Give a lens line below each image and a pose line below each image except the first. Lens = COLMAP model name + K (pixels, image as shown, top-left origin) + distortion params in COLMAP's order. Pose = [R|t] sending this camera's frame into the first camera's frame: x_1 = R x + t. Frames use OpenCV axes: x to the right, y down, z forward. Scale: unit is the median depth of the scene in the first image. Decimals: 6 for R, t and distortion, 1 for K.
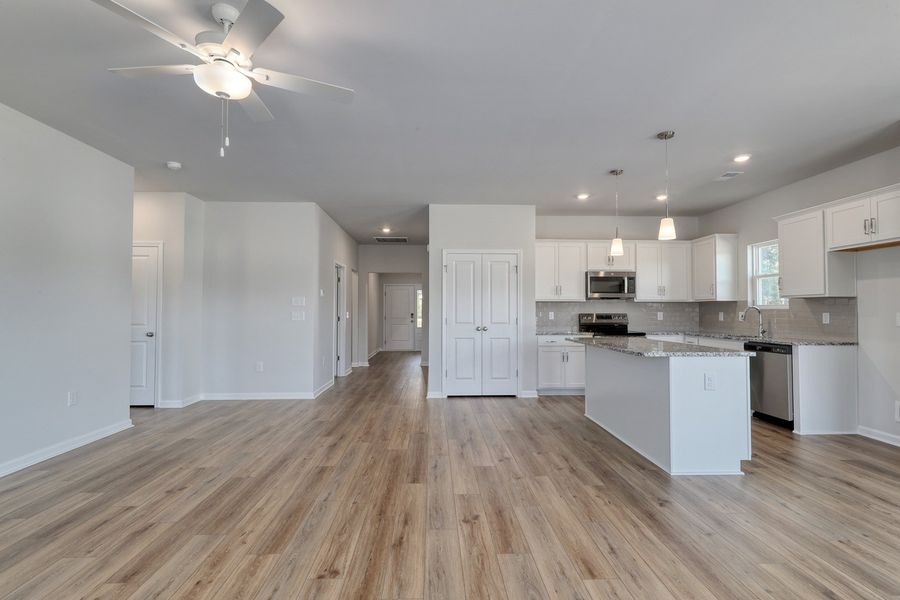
lens RADIAL K [[433.4, 0, 452.5], [0, 433.4, 311.1], [0, 0, 1]] dist [0.001054, 0.000172]
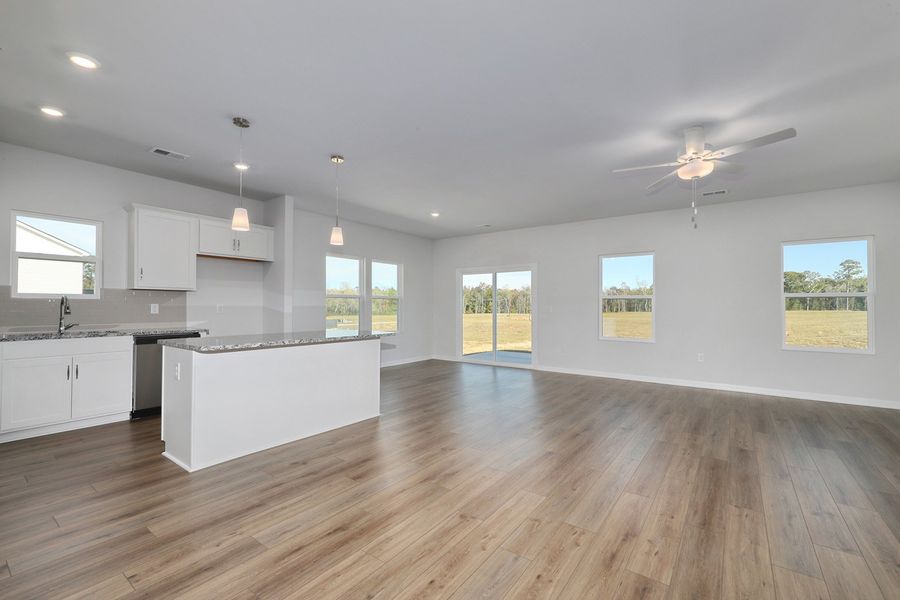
lens RADIAL K [[389.7, 0, 453.6], [0, 389.7, 301.4], [0, 0, 1]] dist [0.002709, 0.000288]
pose [[-0.785686, 0.004628, 0.618608, -0.694906], [-0.004968, 0.999893, -0.013789, 0.016758], [-0.618605, -0.013907, -0.785579, 2.608019]]
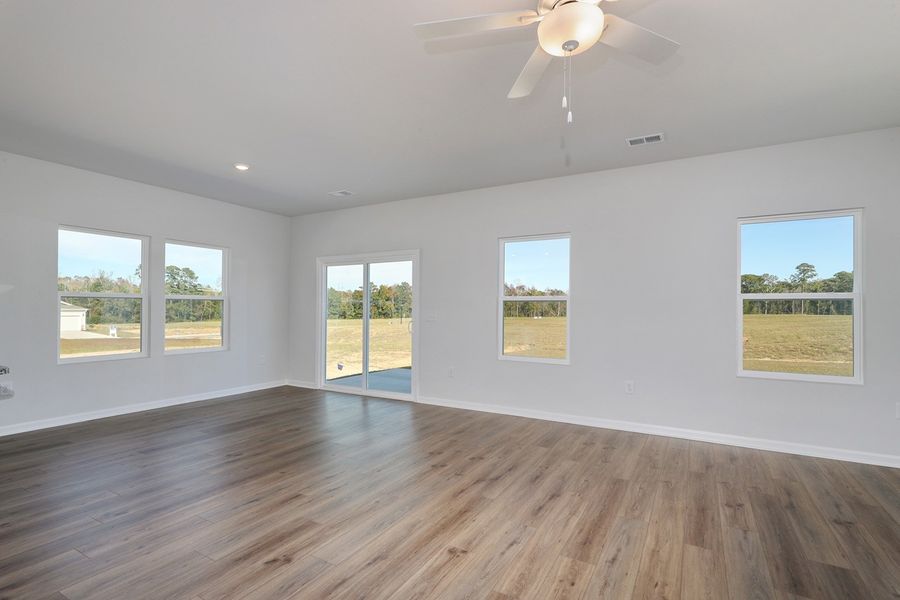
lens RADIAL K [[433.4, 0, 452.5], [0, 433.4, 311.1], [0, 0, 1]] dist [0.001054, 0.000172]
pose [[-0.849234, -0.007510, 0.527964, -0.735297], [-0.007179, 0.999971, 0.002677, -0.000985], [-0.527968, -0.001516, -0.849263, 1.678528]]
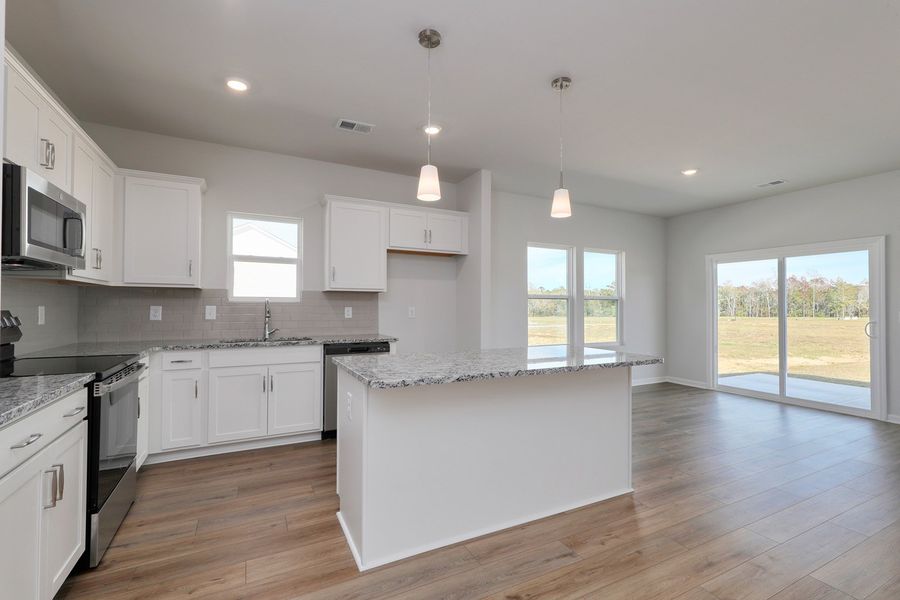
lens RADIAL K [[401.2, 0, 444.1], [0, 401.2, 302.9], [0, 0, 1]] dist [0.001437, 0.000161]
pose [[-0.412770, 0.004513, 0.910824, -0.123260], [-0.007703, 0.999935, -0.008445, 0.000734], [-0.910803, -0.010502, -0.412708, 2.347630]]
